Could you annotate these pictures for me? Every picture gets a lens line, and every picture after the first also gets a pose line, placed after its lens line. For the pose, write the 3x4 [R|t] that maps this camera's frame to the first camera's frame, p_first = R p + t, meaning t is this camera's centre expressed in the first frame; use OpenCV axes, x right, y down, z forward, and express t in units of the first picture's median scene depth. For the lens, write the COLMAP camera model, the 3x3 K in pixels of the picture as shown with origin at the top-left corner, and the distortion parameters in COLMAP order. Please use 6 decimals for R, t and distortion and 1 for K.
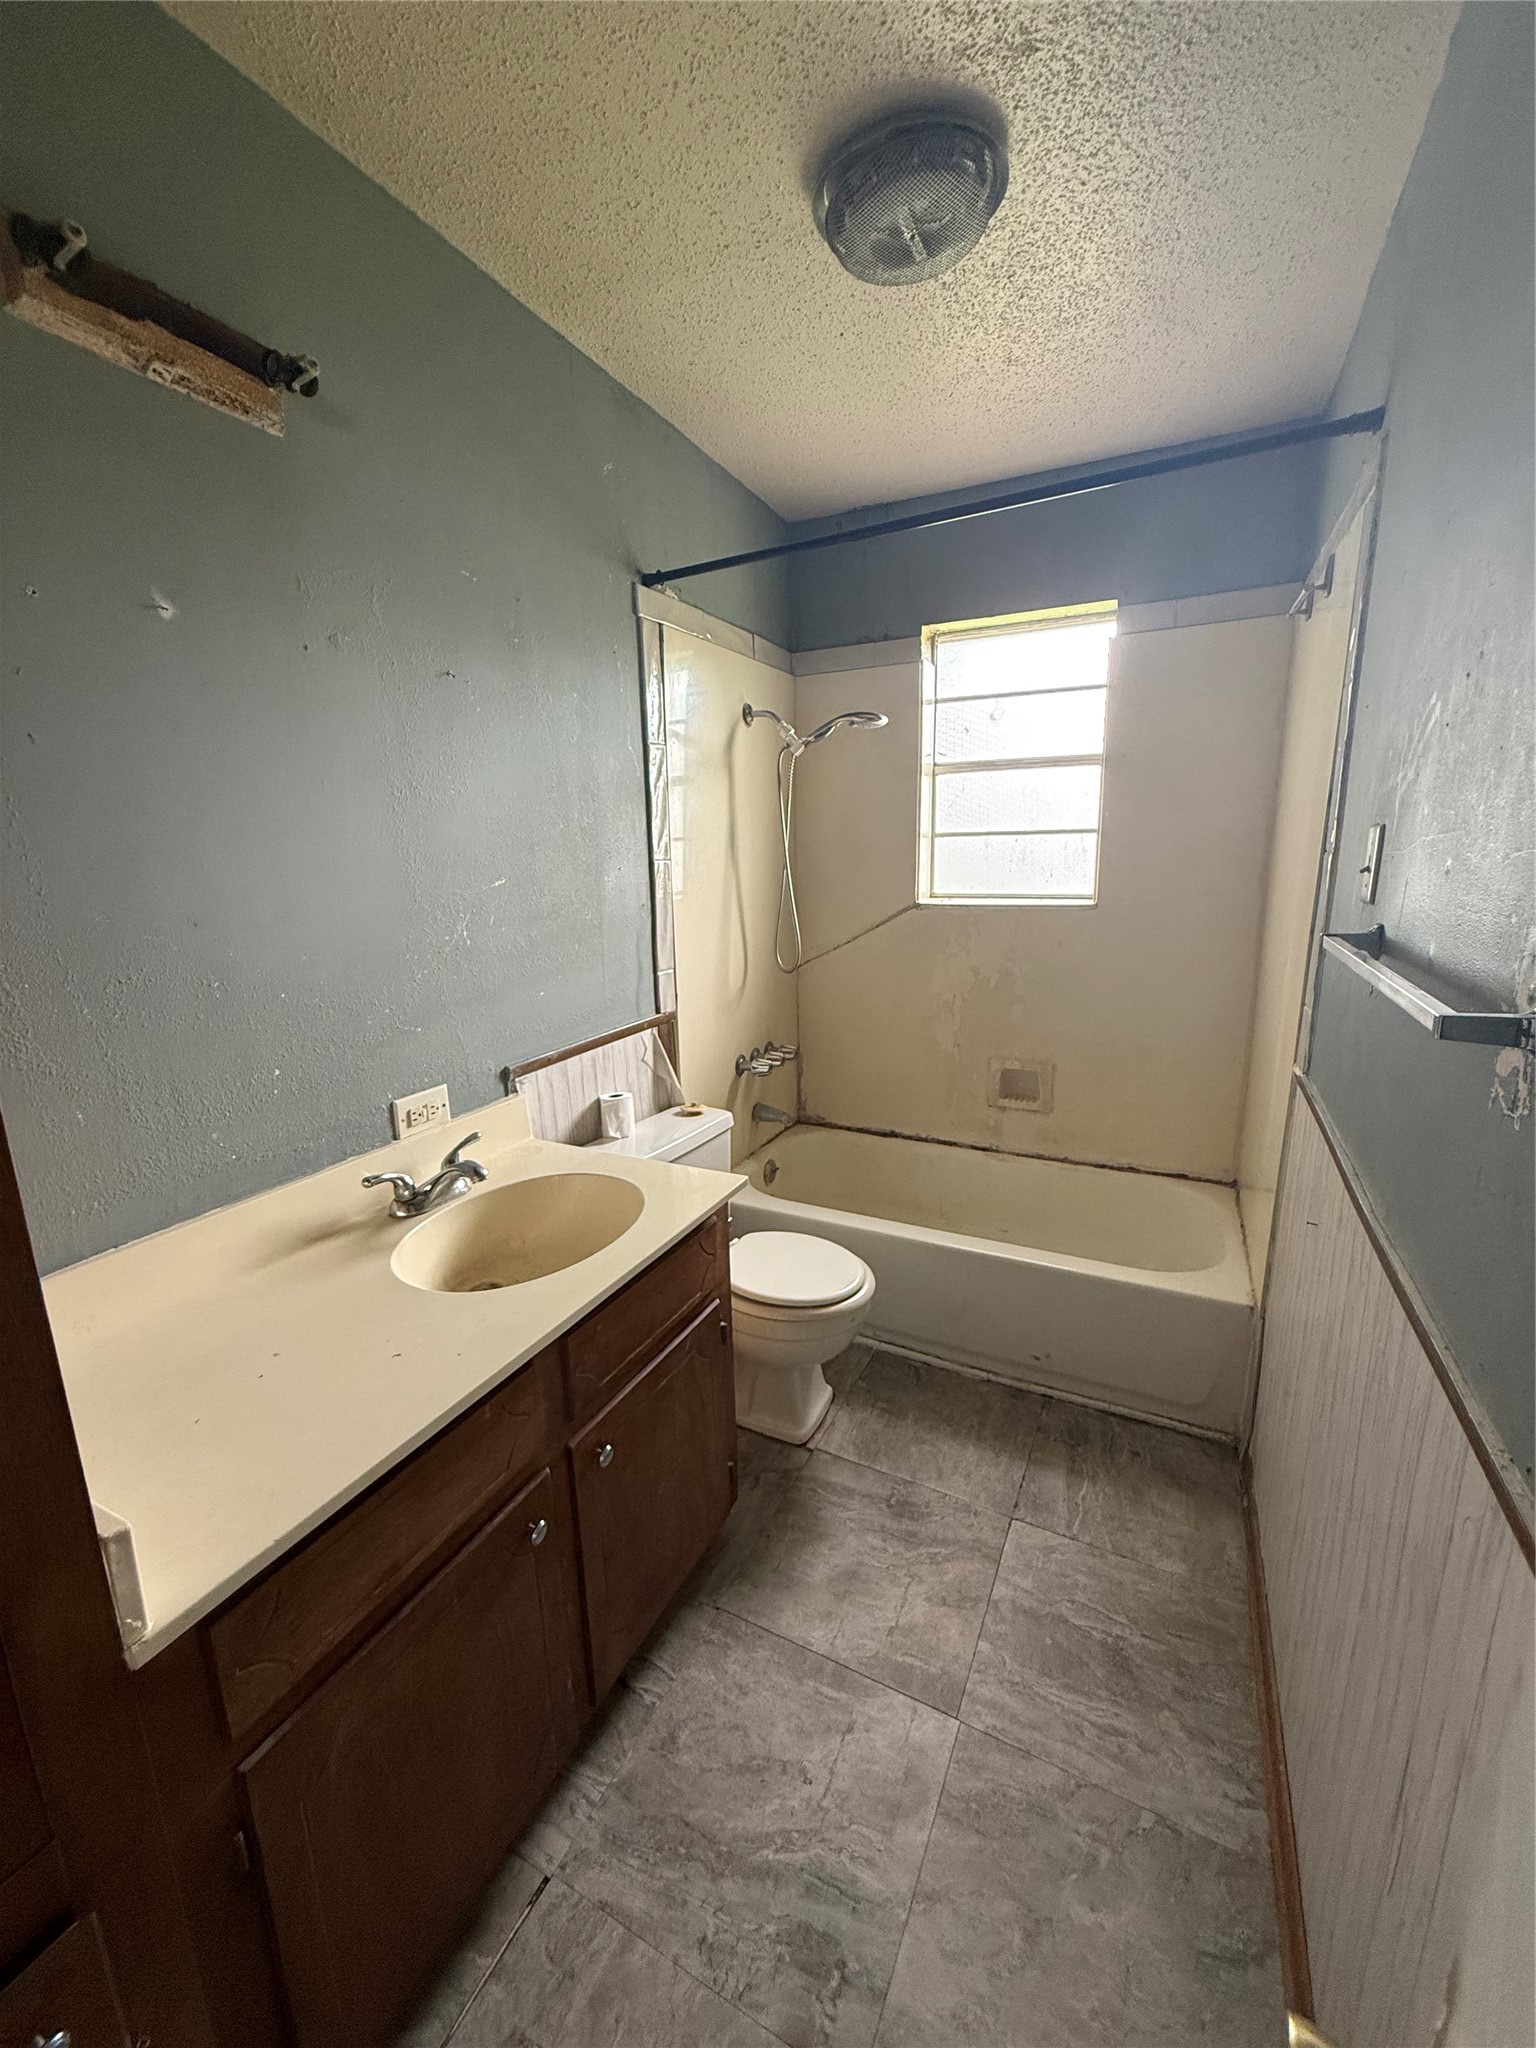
lens RADIAL K [[815.2, 0, 761.3], [0, 815.2, 1025.1], [0, 0, 1]] dist [-0.000869, 0.000089]
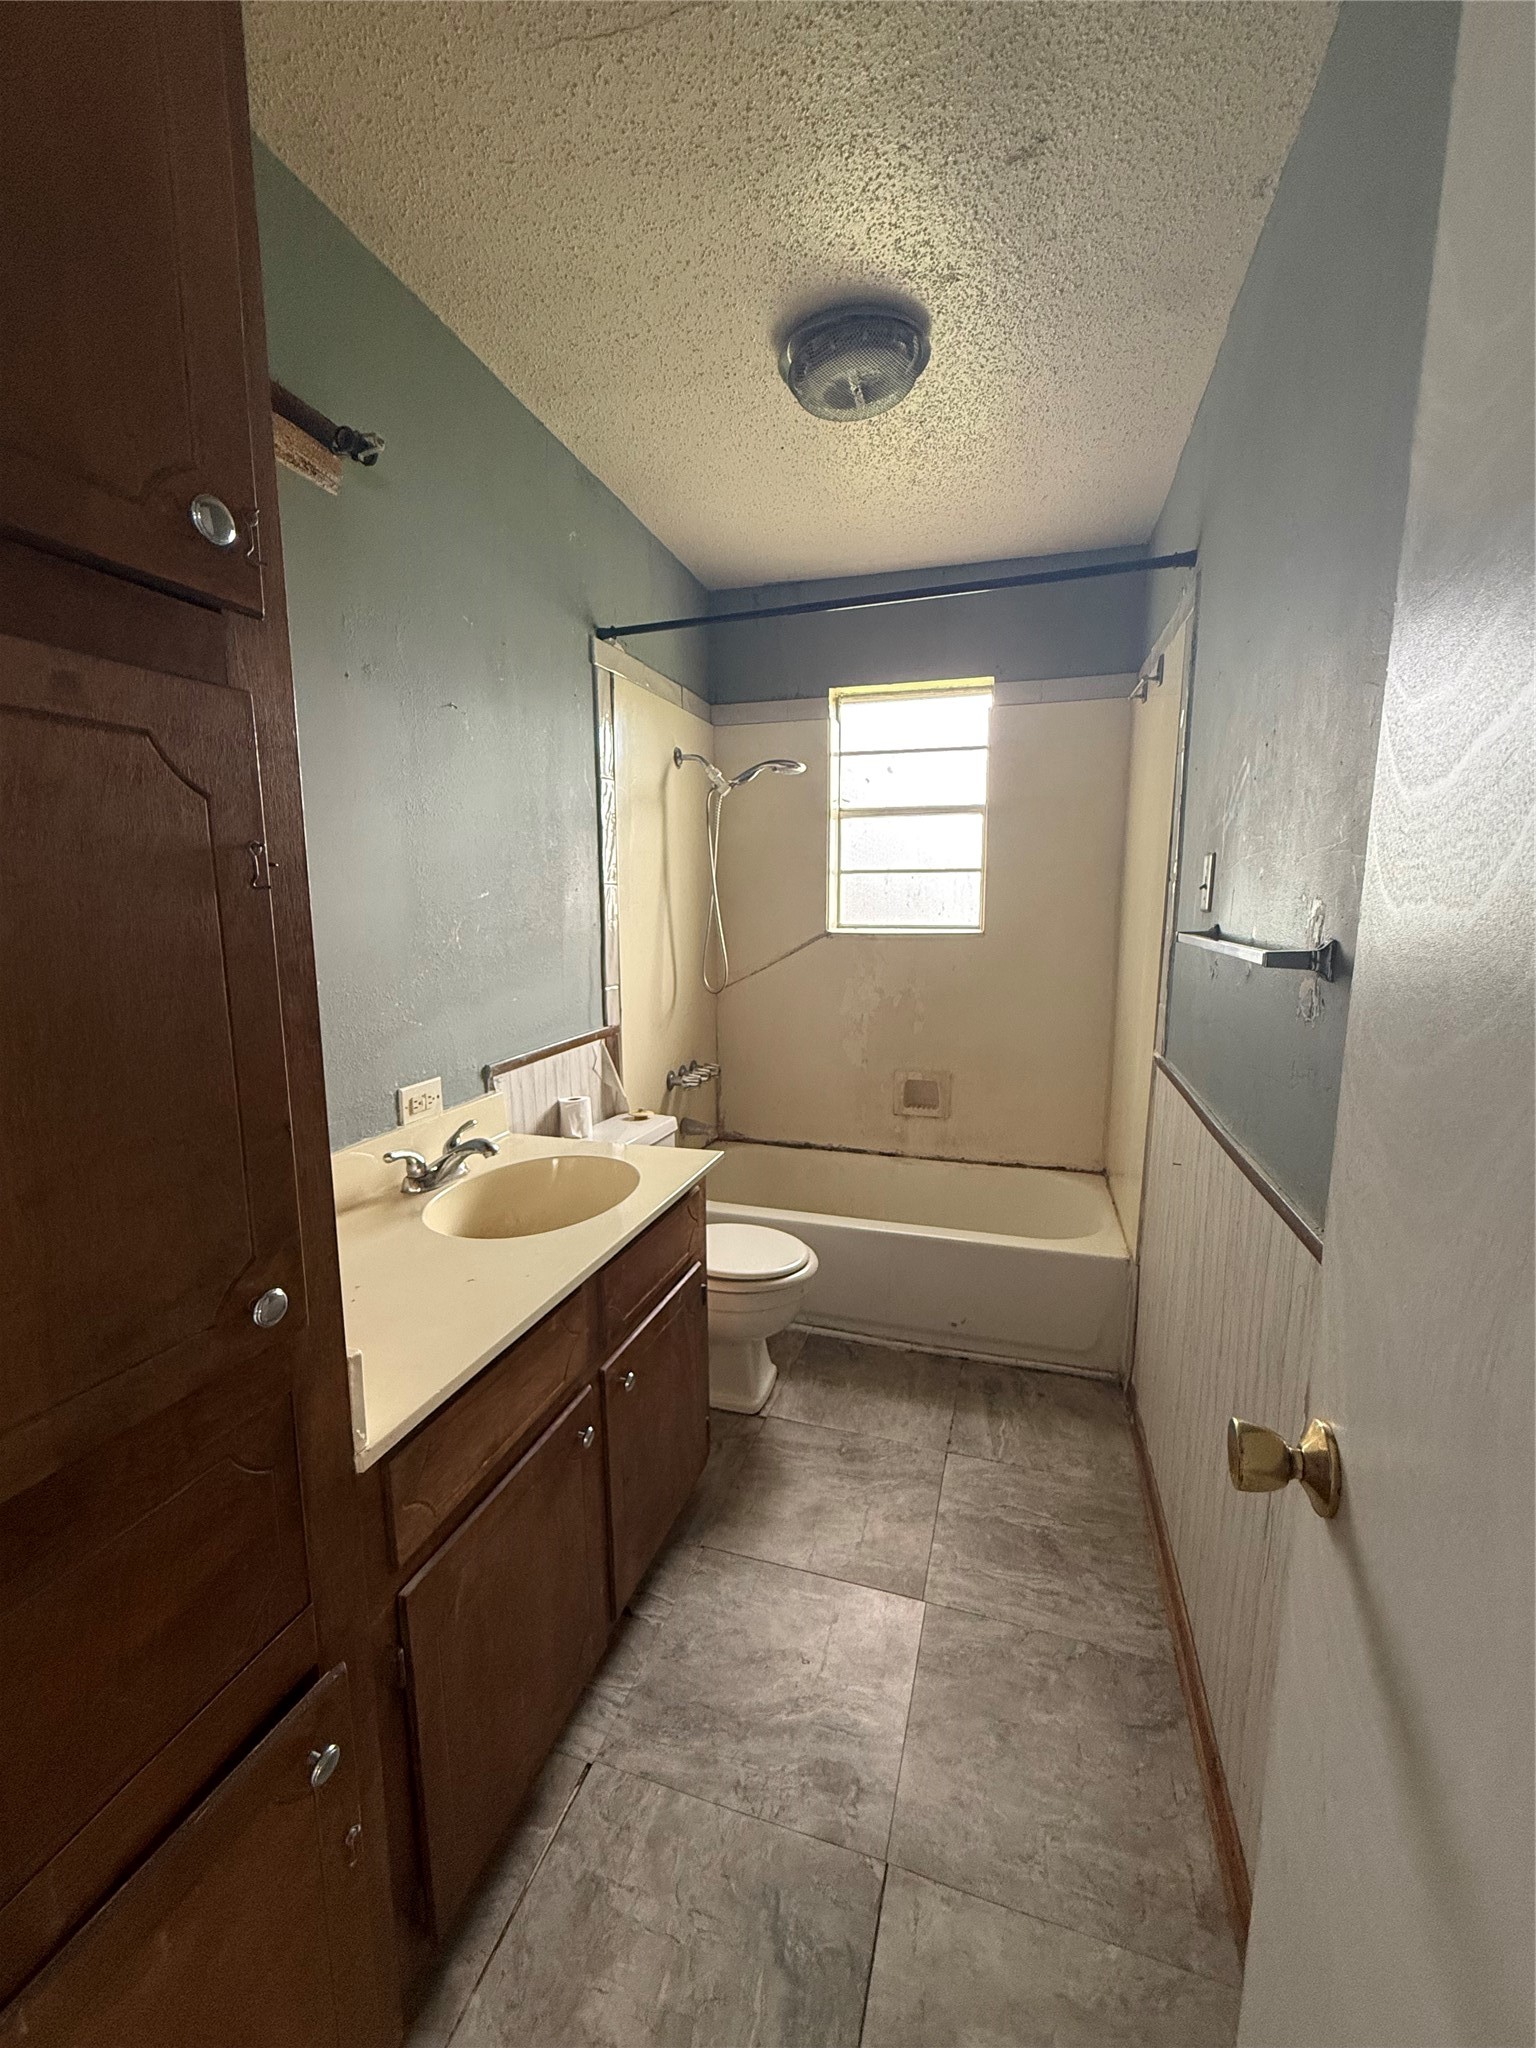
lens RADIAL K [[815.2, 0, 773.2], [0, 815.2, 1022.4], [0, 0, 1]] dist [-0.000869, 0.000089]
pose [[0.986029, -0.007630, 0.166401, -0.143021], [0.017620, 0.998124, -0.058642, 0.077680], [-0.165641, 0.060755, 0.984313, -0.148754]]
